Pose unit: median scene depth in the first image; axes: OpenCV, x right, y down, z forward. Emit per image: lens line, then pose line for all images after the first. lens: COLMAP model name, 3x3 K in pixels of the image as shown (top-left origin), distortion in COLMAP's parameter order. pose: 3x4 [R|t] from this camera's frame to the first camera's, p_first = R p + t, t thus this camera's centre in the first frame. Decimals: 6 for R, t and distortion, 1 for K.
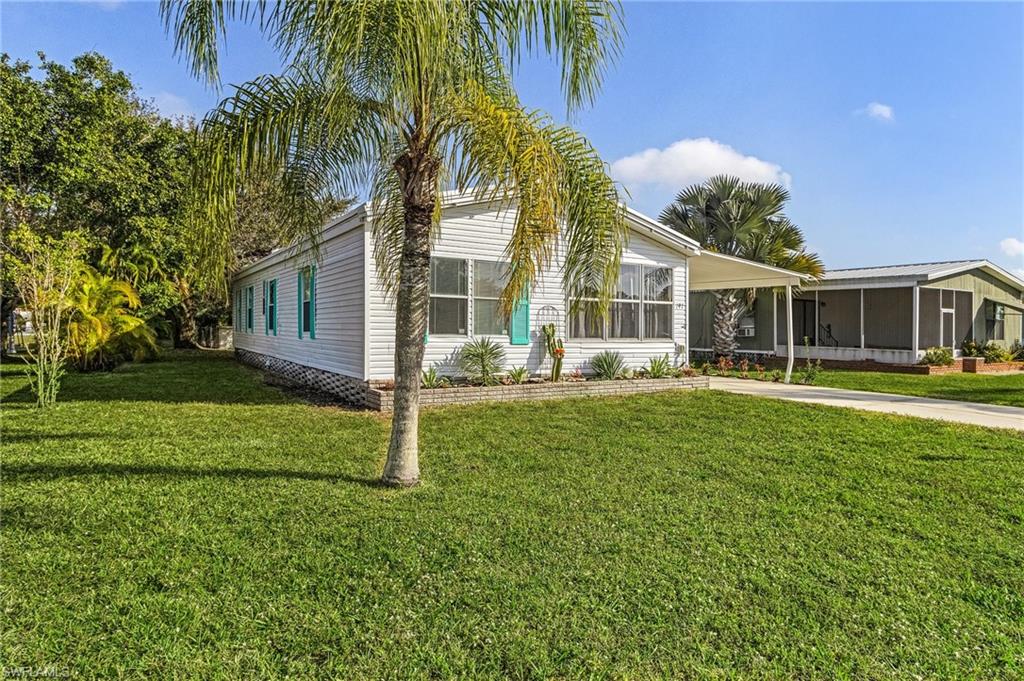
lens RADIAL K [[618.8, 0, 512.0], [0, 618.8, 340.5], [0, 0, 1]] dist [0.000404, -0.000232]
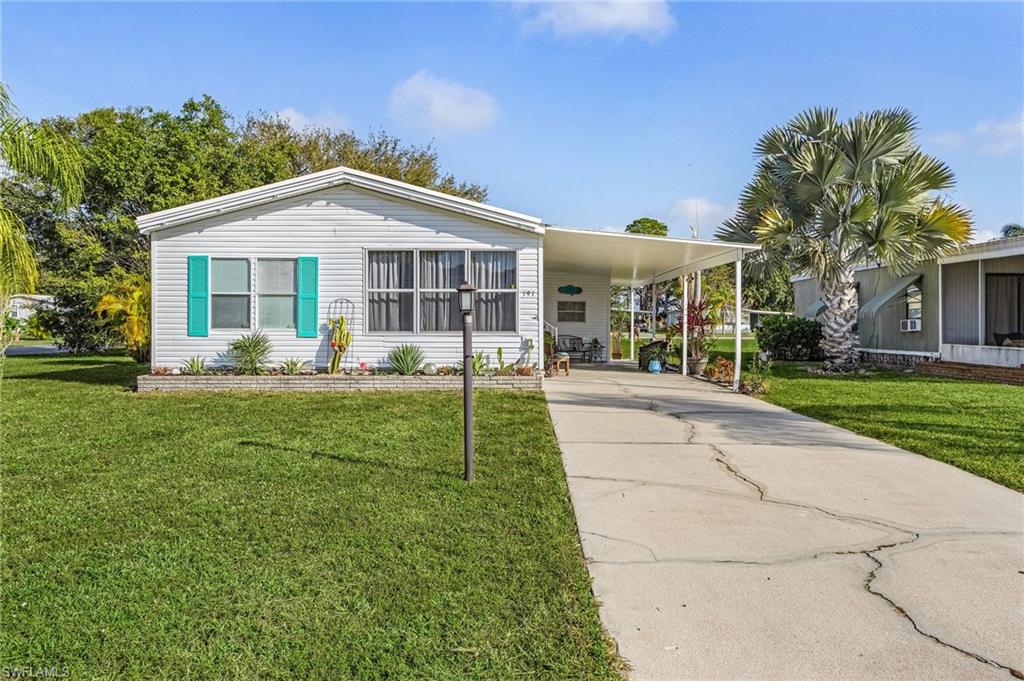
lens RADIAL K [[765.0, 0, 512.0], [0, 765.0, 340.5], [0, 0, 1]] dist [-0.005340, -0.001855]
pose [[0.852148, 0.000001, -0.523301, 0.877658], [-0.001698, 0.999995, -0.002763, 0.013239], [0.523299, 0.003243, 0.852143, 0.092266]]
